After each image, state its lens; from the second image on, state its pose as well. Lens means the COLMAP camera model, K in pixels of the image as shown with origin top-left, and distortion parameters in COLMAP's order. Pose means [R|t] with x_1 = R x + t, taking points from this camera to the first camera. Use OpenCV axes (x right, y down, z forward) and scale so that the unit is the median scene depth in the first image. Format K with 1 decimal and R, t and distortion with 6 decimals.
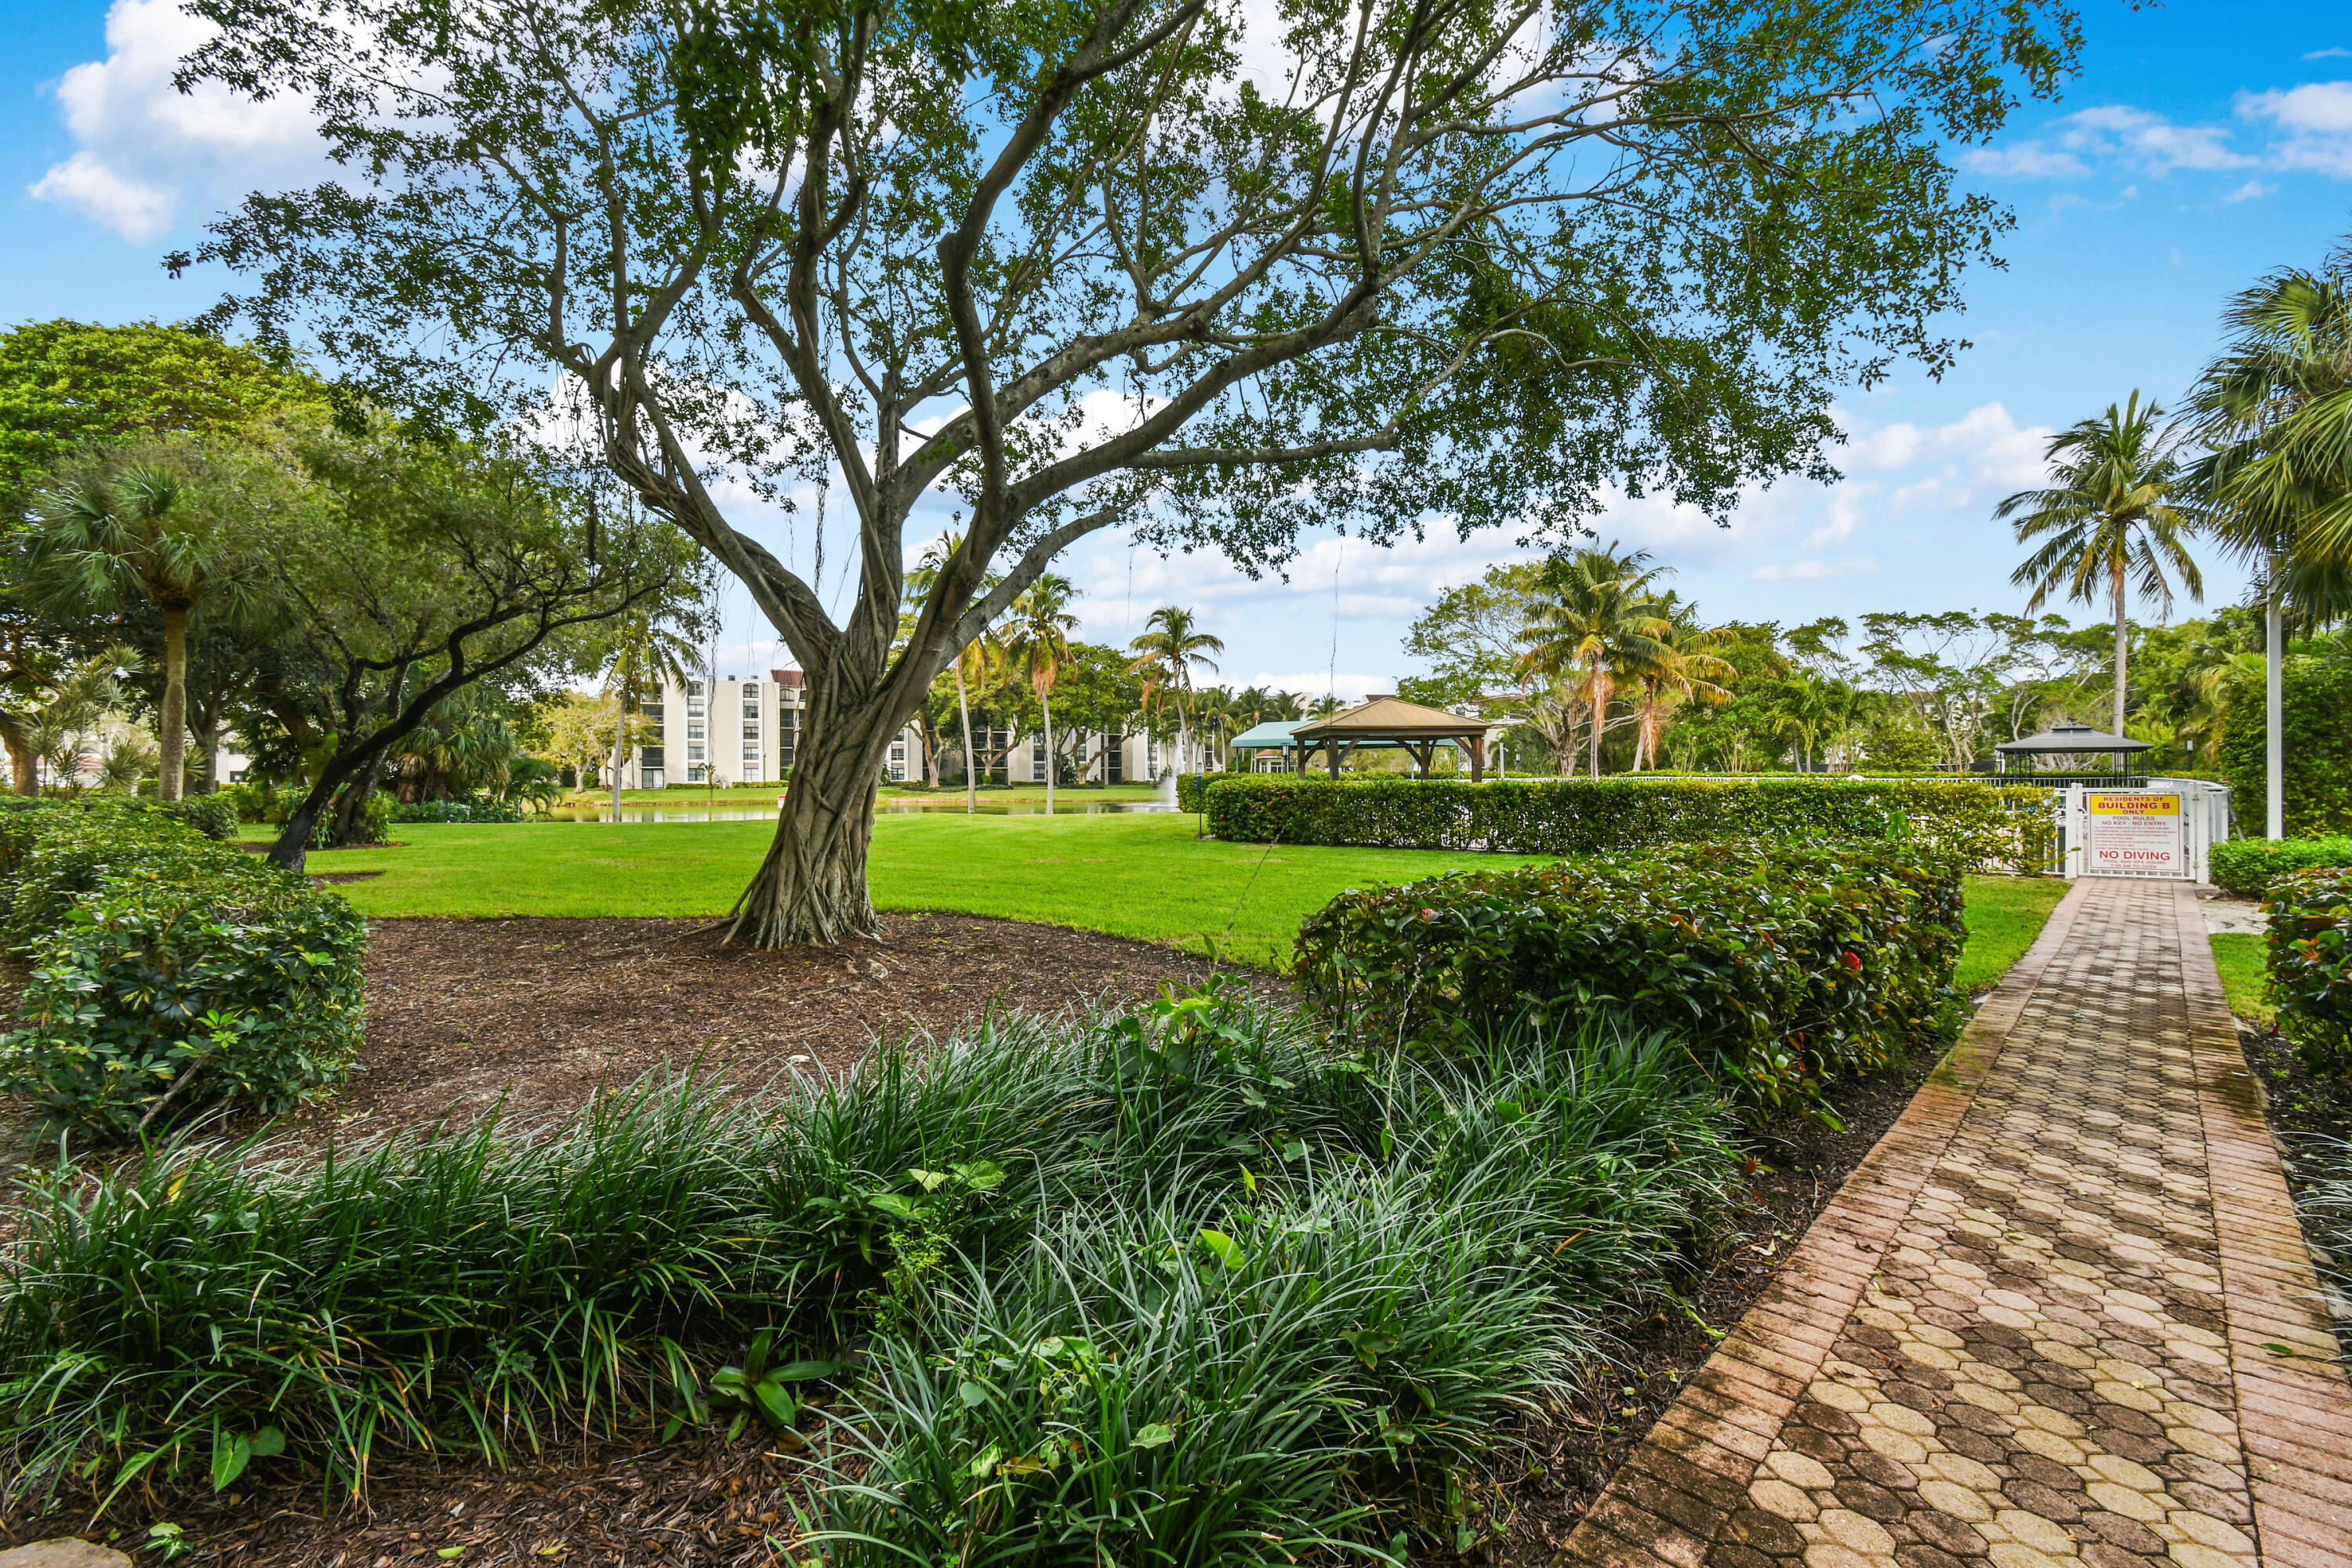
lens RADIAL K [[1036.3, 0, 1175.0], [0, 1036.3, 780.4], [0, 0, 1]] dist [0.001362, 0.000030]
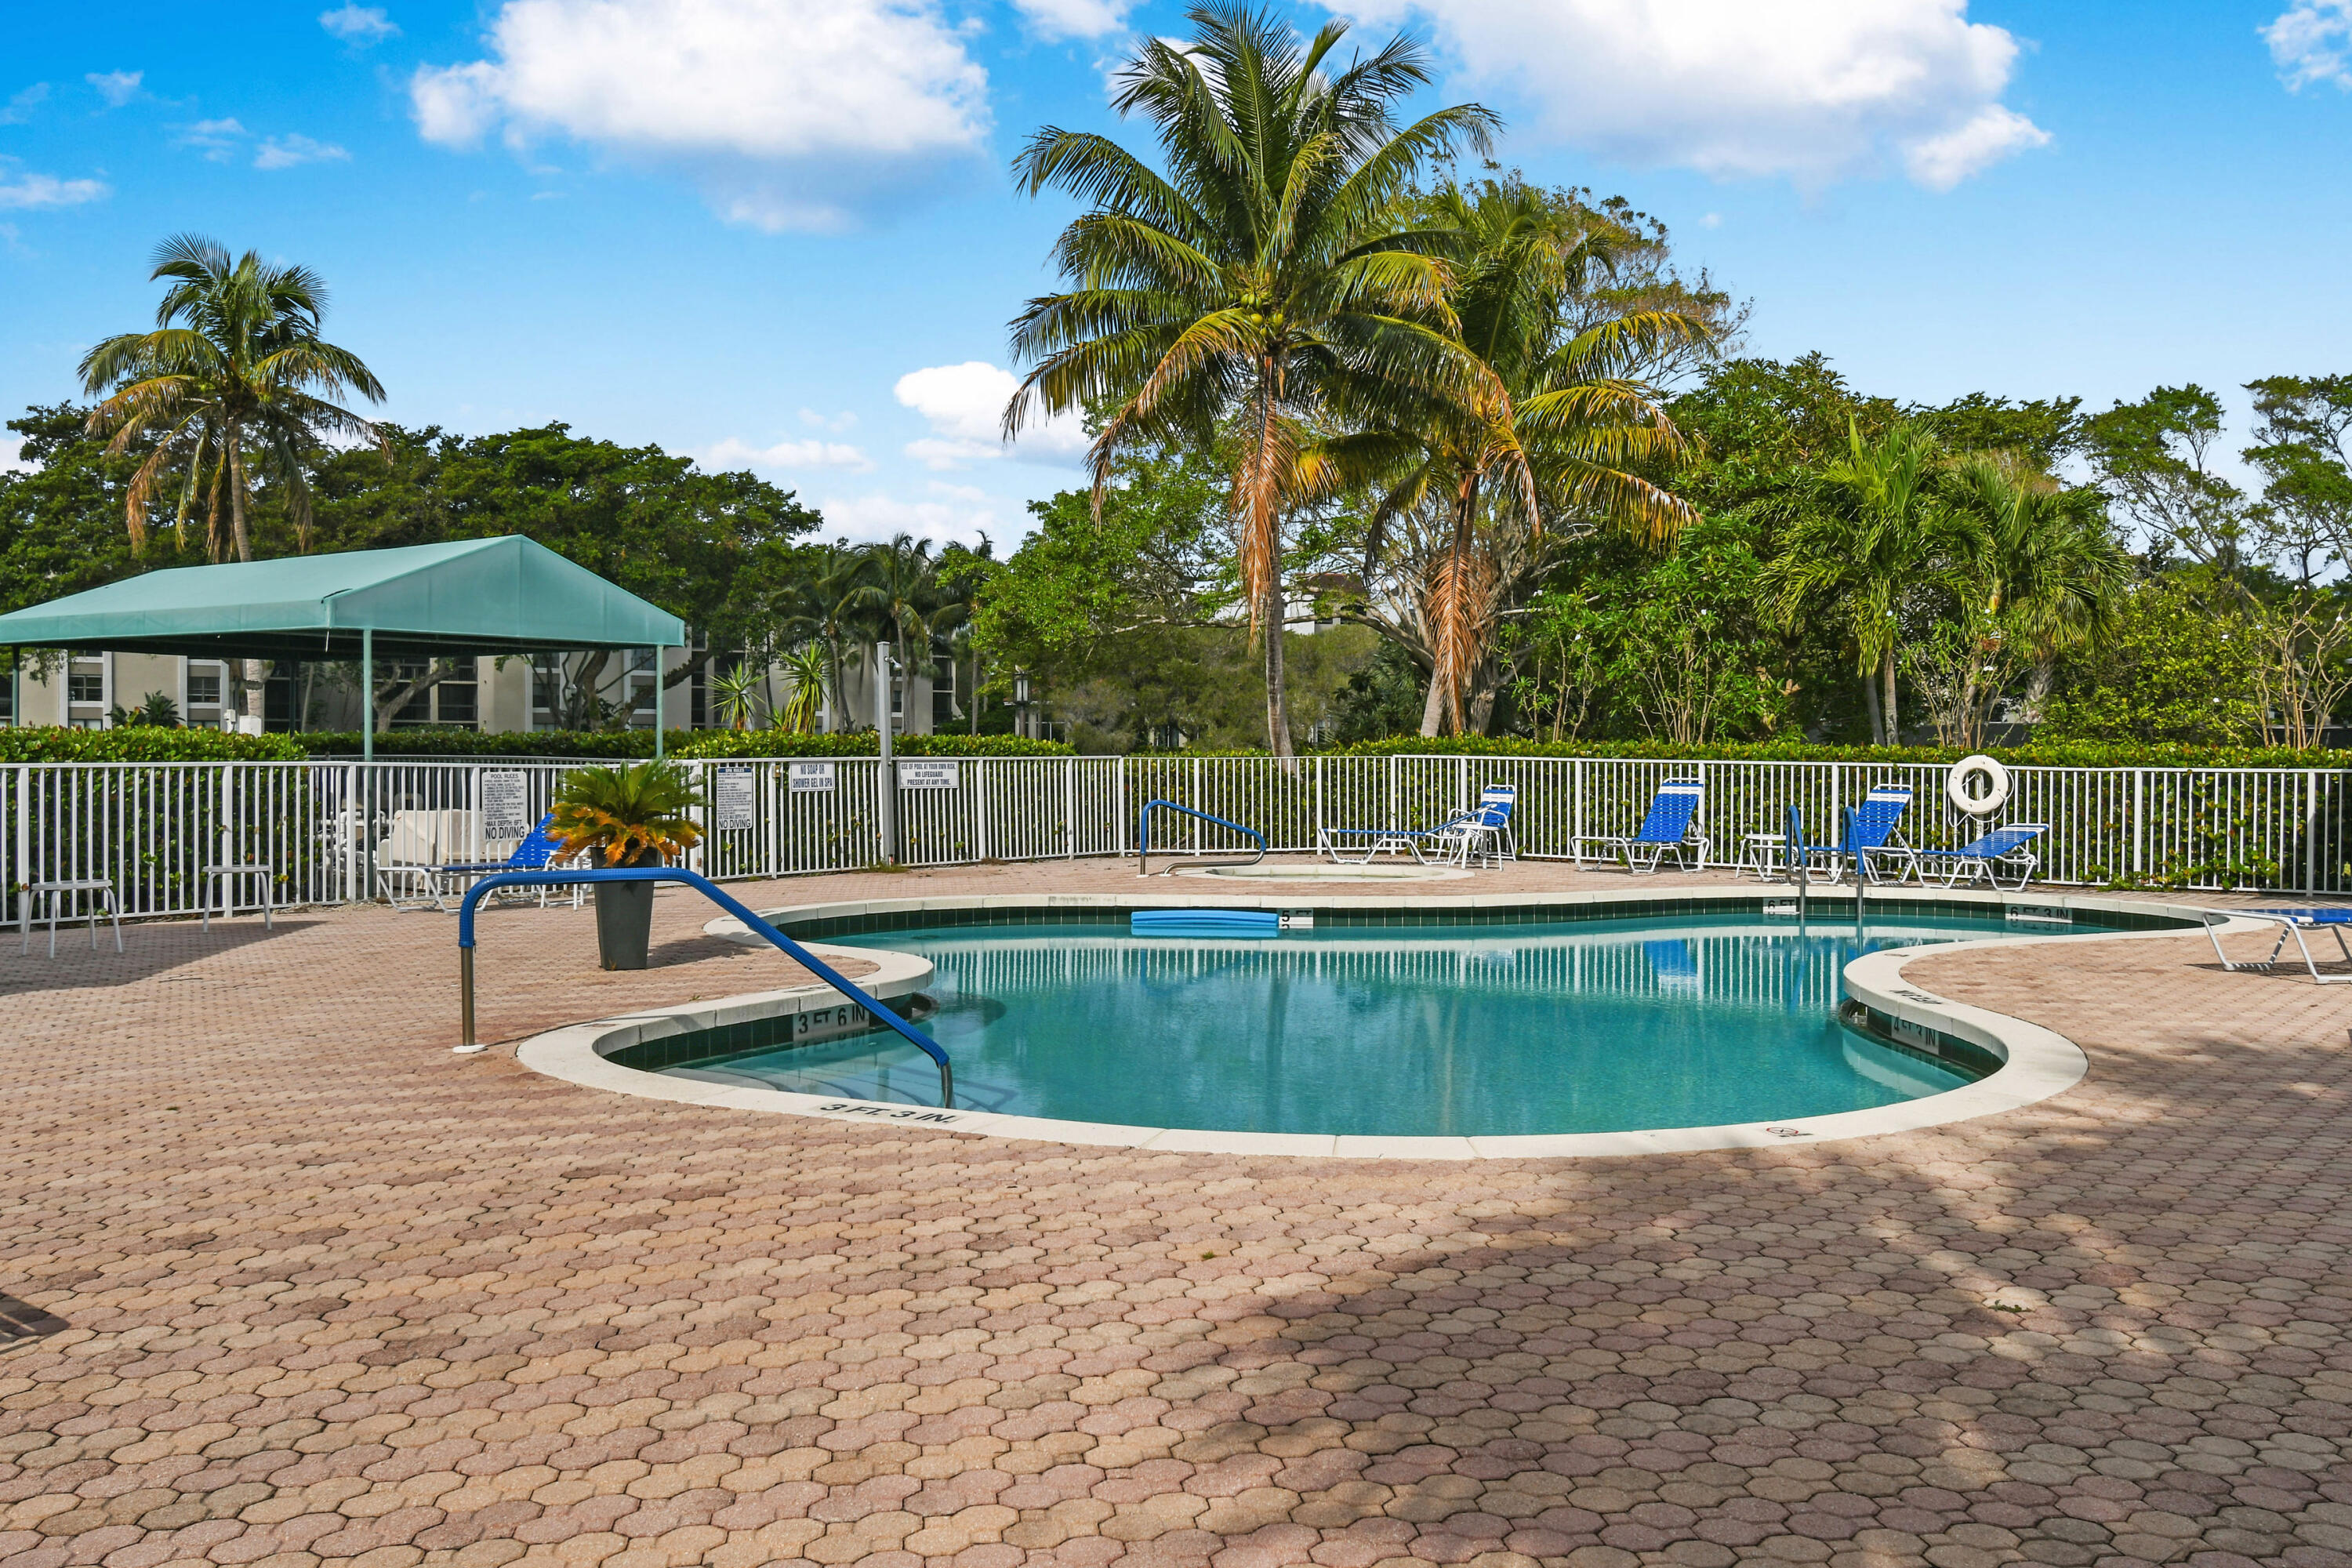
lens RADIAL K [[2070.9, 0, 1177.6], [0, 2070.9, 785.4], [0, 0, 1]] dist [-0.003391, -0.001729]
pose [[0.997485, 0.008488, 0.070365, 0.165661], [-0.009540, 0.999847, 0.014640, -0.001259], [-0.070230, -0.015275, 0.997414, 0.181359]]
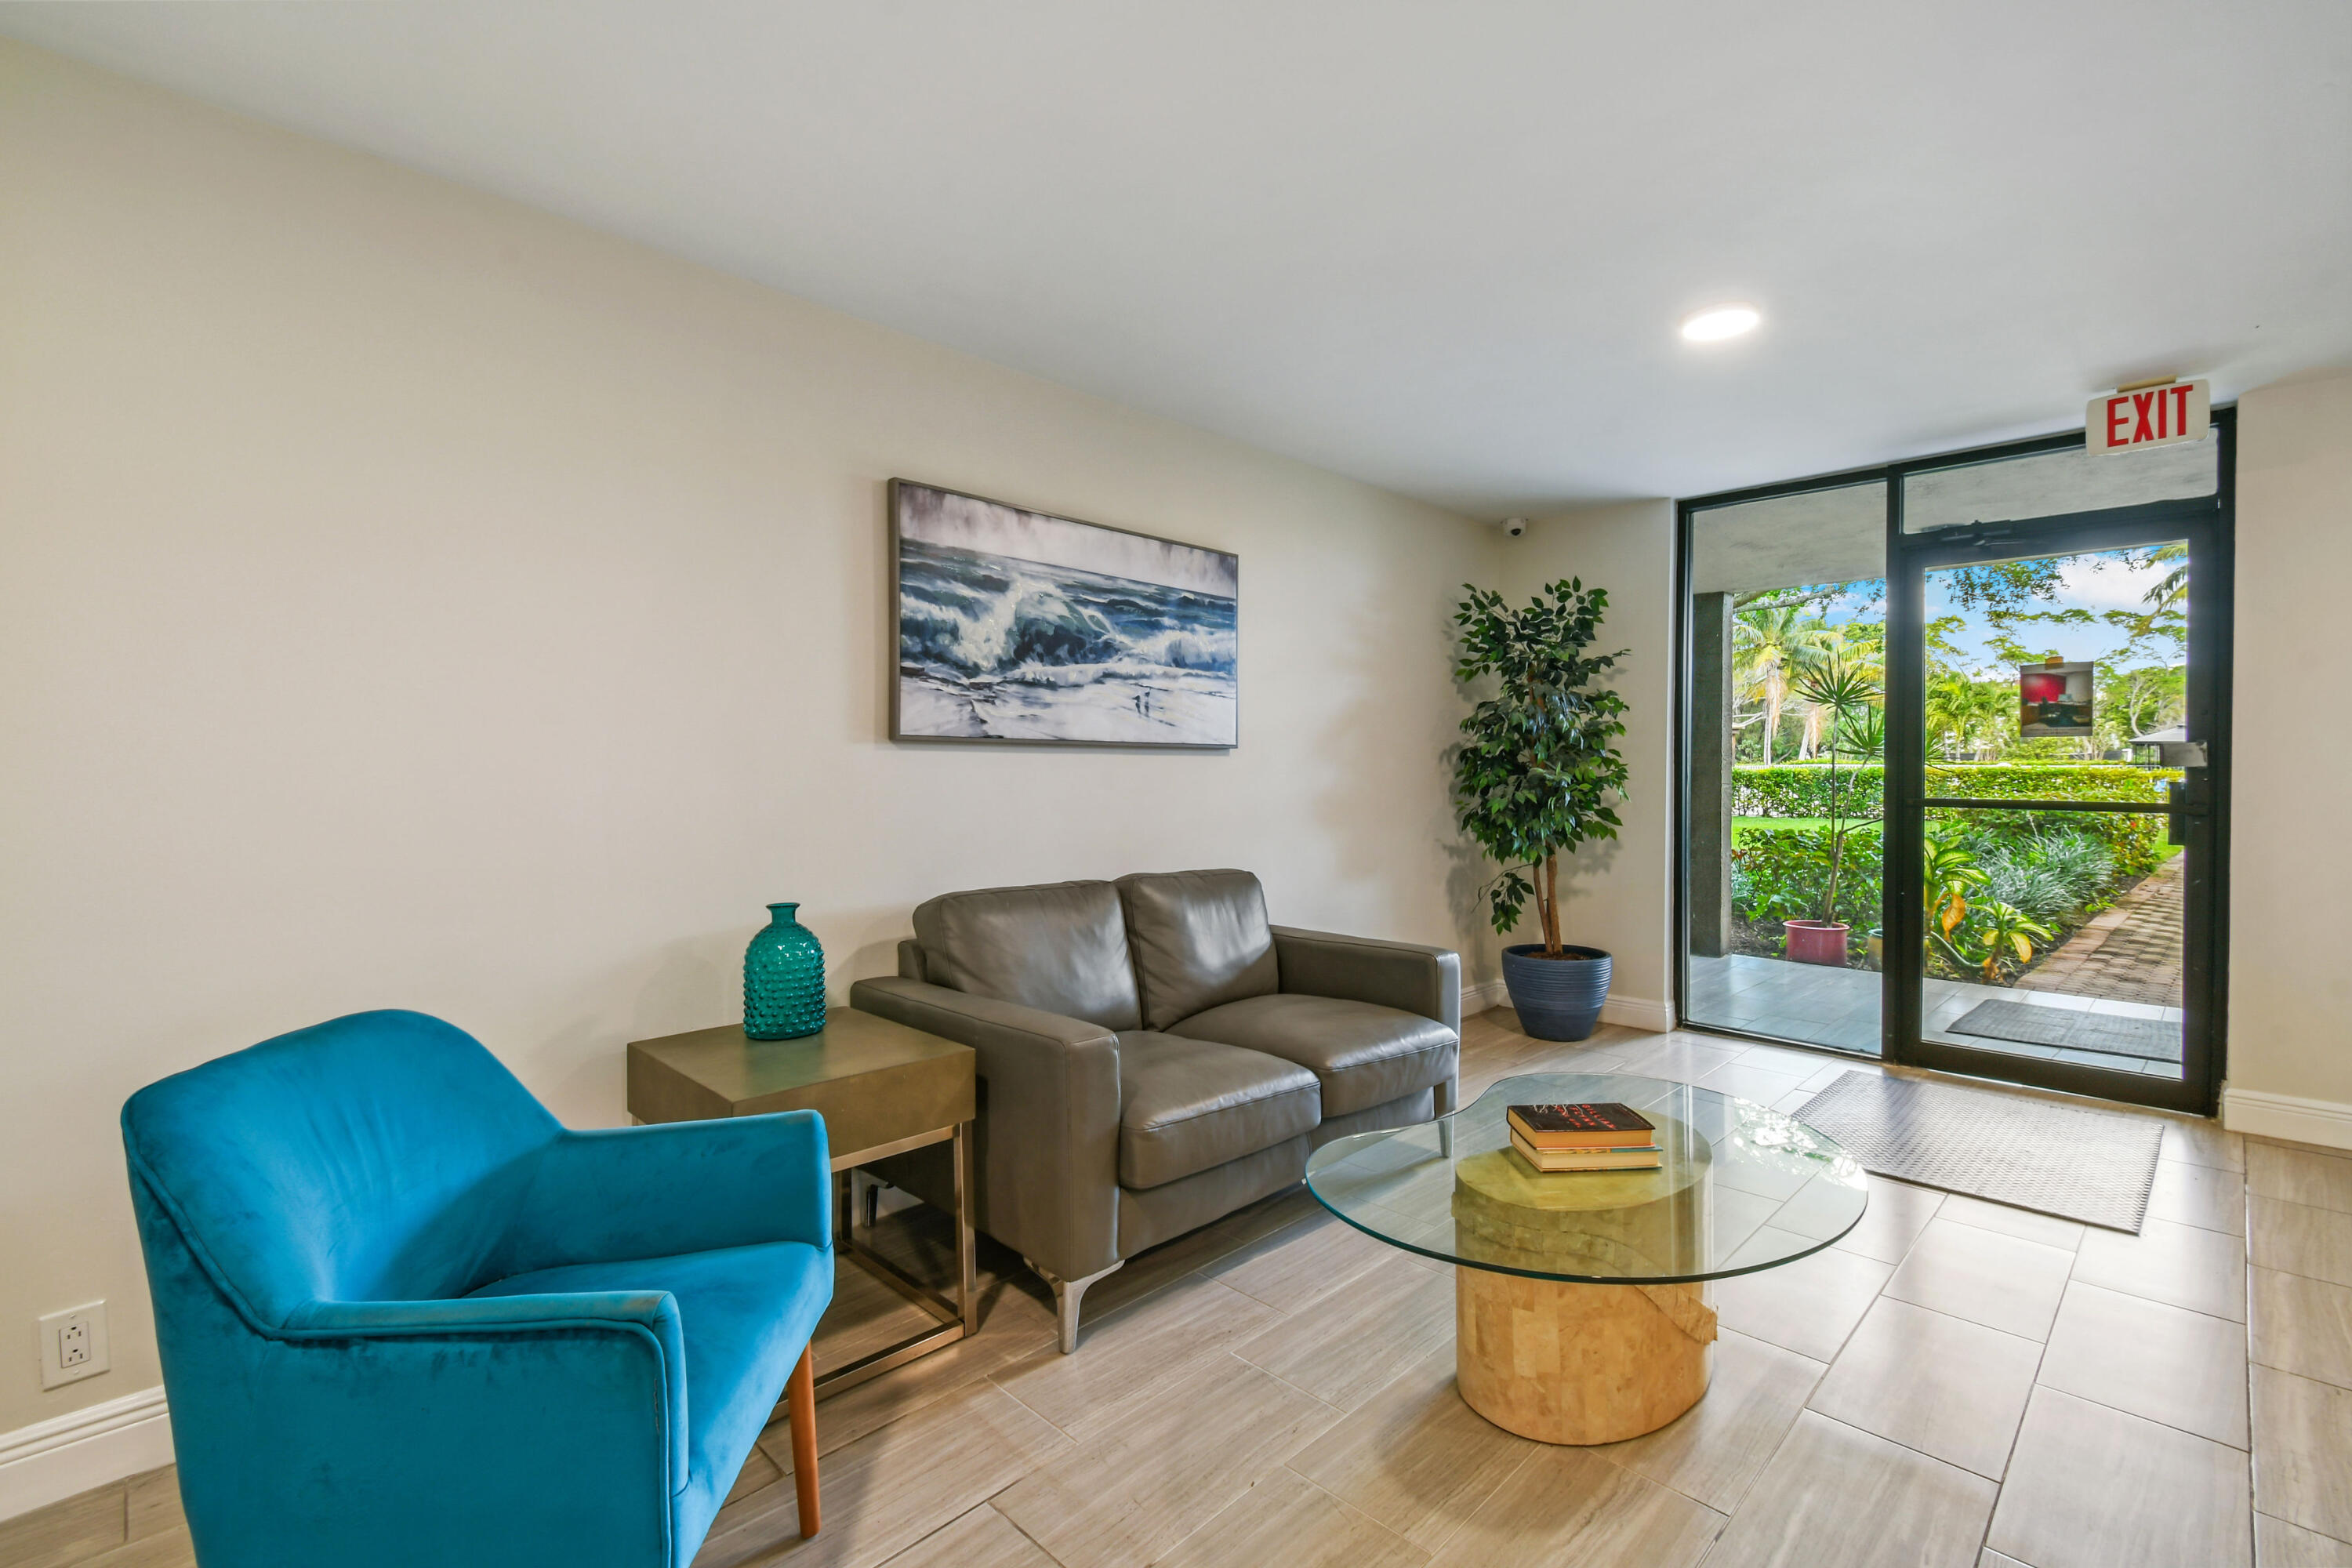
lens RADIAL K [[1036.3, 0, 1173.6], [0, 1036.3, 790.7], [0, 0, 1]] dist [0.001362, 0.000030]
pose [[0.998144, -0.002664, -0.060841, -0.106630], [0.003851, 0.999805, 0.019388, 0.000216], [0.060777, -0.019587, 0.997959, -0.121661]]
